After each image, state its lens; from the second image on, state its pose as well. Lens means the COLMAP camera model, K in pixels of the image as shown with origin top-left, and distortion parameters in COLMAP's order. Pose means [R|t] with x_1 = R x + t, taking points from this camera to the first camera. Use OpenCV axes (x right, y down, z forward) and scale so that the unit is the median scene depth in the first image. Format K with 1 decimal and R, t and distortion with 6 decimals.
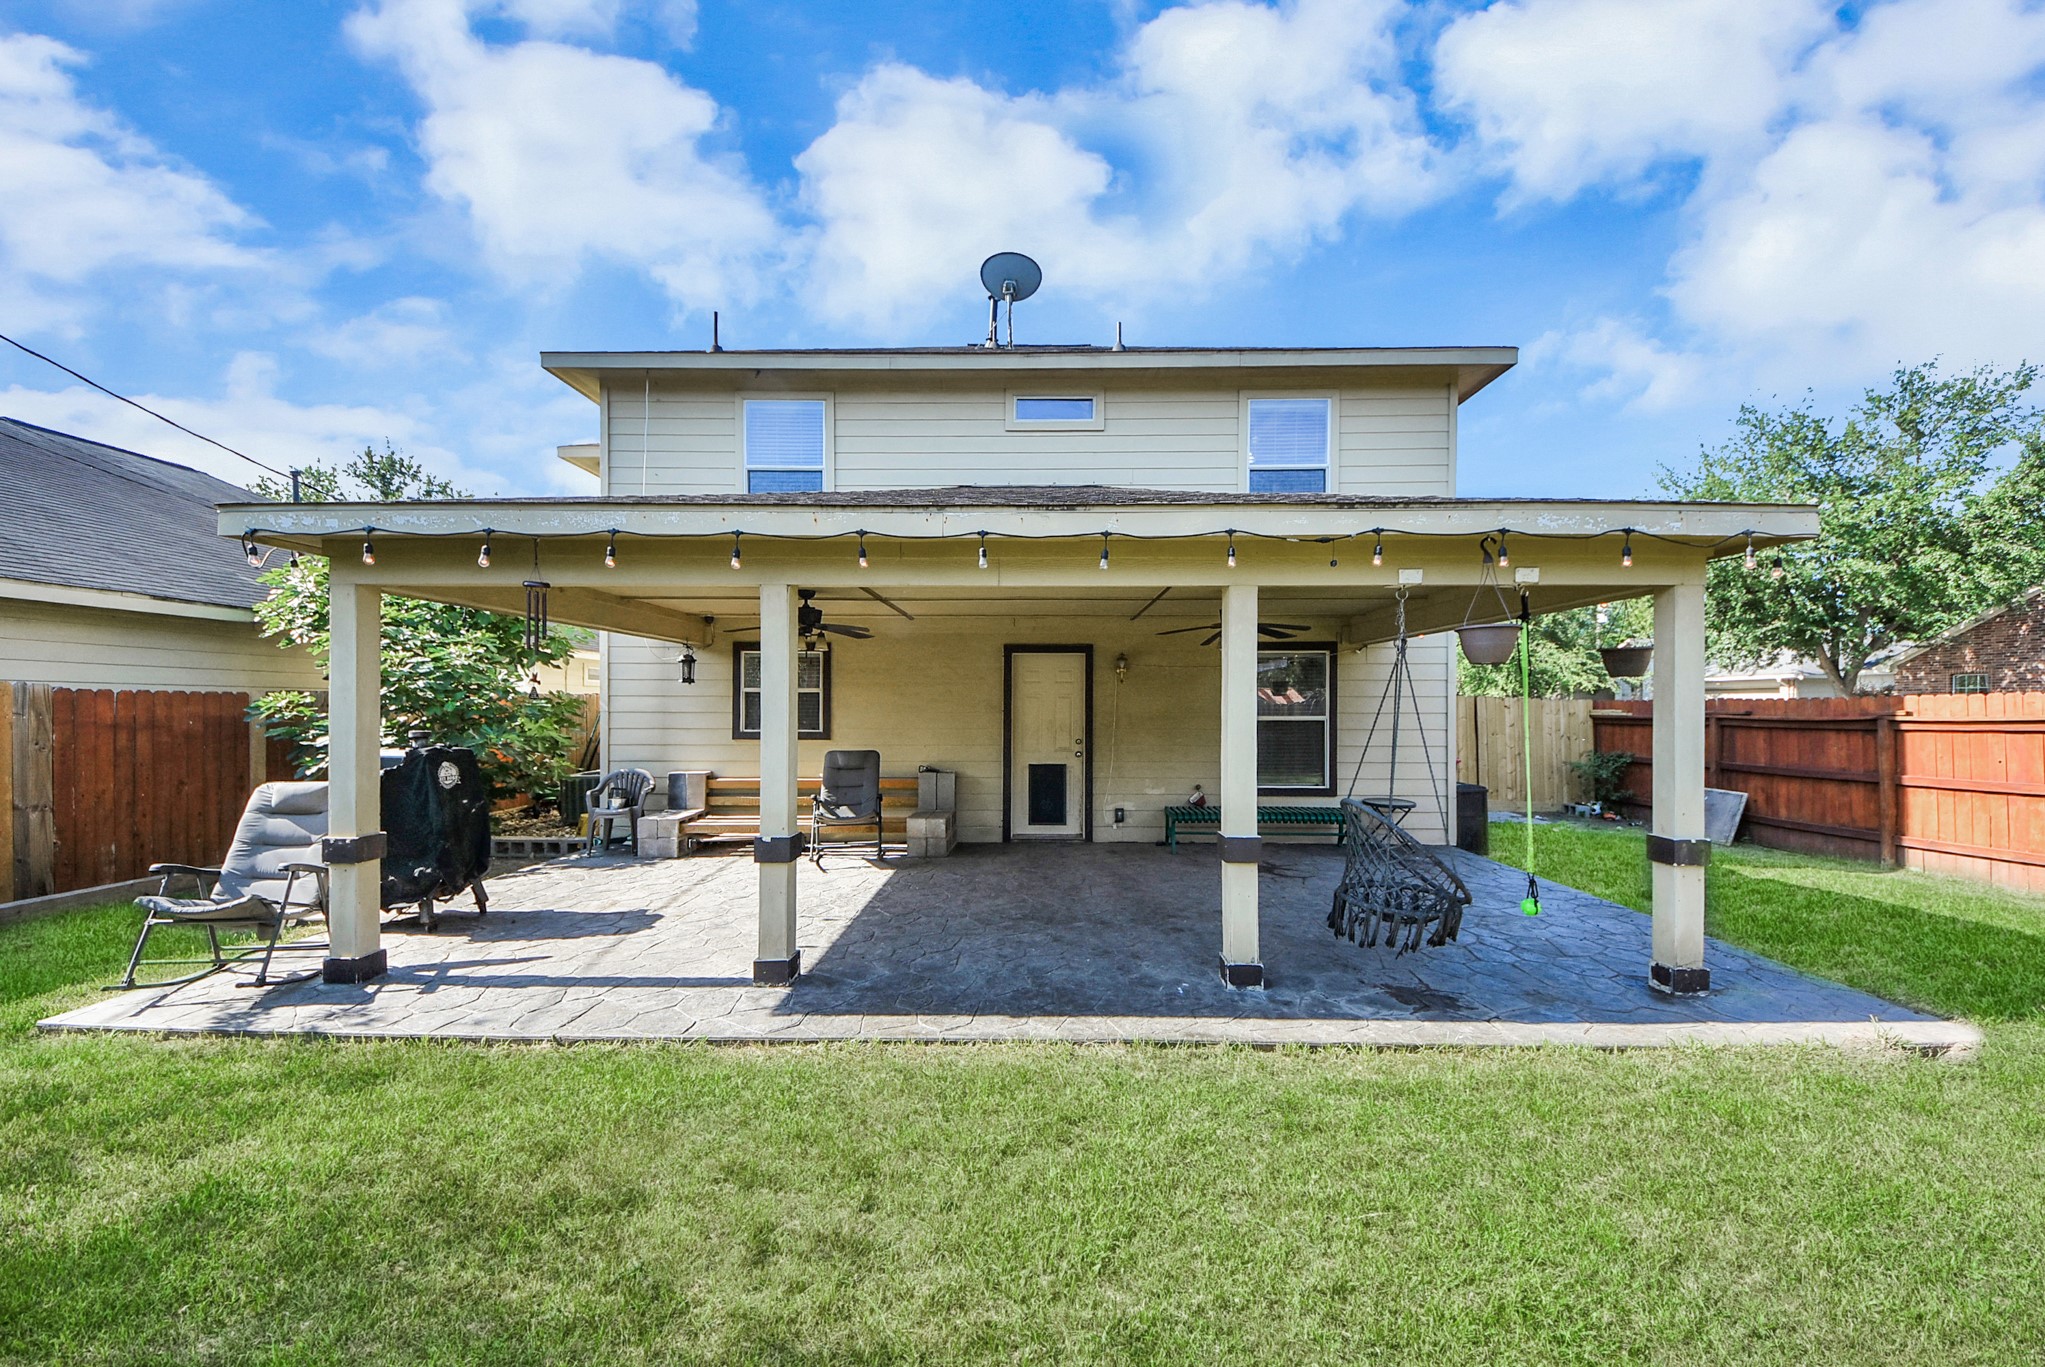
lens RADIAL K [[731.5, 0, 1020.9], [0, 731.5, 696.7], [0, 0, 1]] dist [-0.001284, -0.000337]
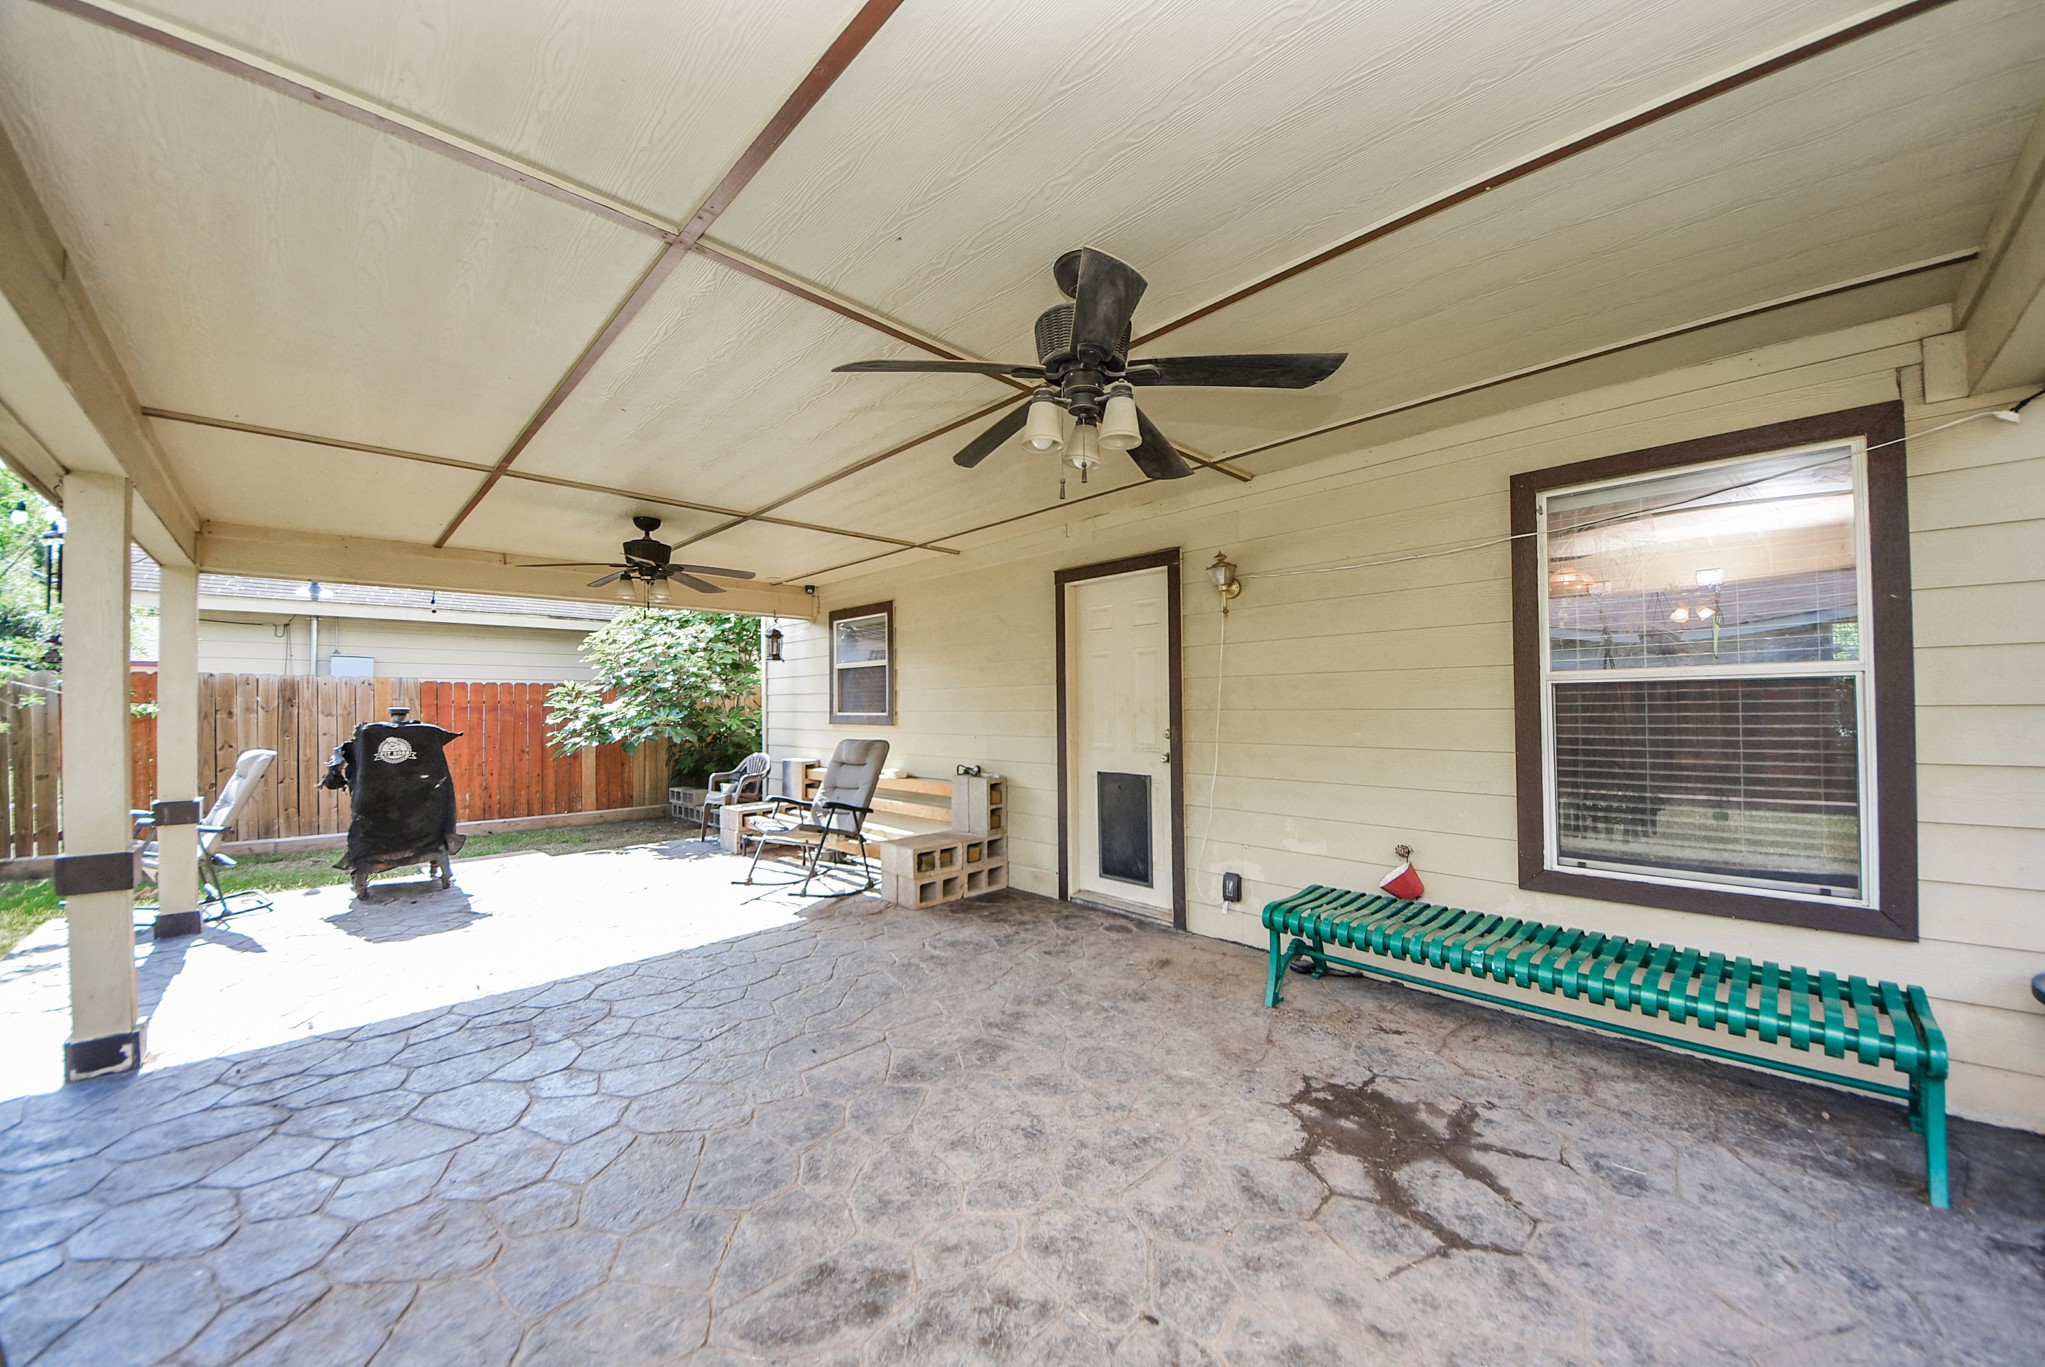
lens RADIAL K [[731.5, 0, 1020.9], [0, 731.5, 696.7], [0, 0, 1]] dist [-0.001284, -0.000337]
pose [[0.725474, -0.015893, -0.688066, 0.369041], [0.022594, 0.999744, 0.000730, 0.031250], [0.687878, -0.016076, 0.725648, 0.549006]]
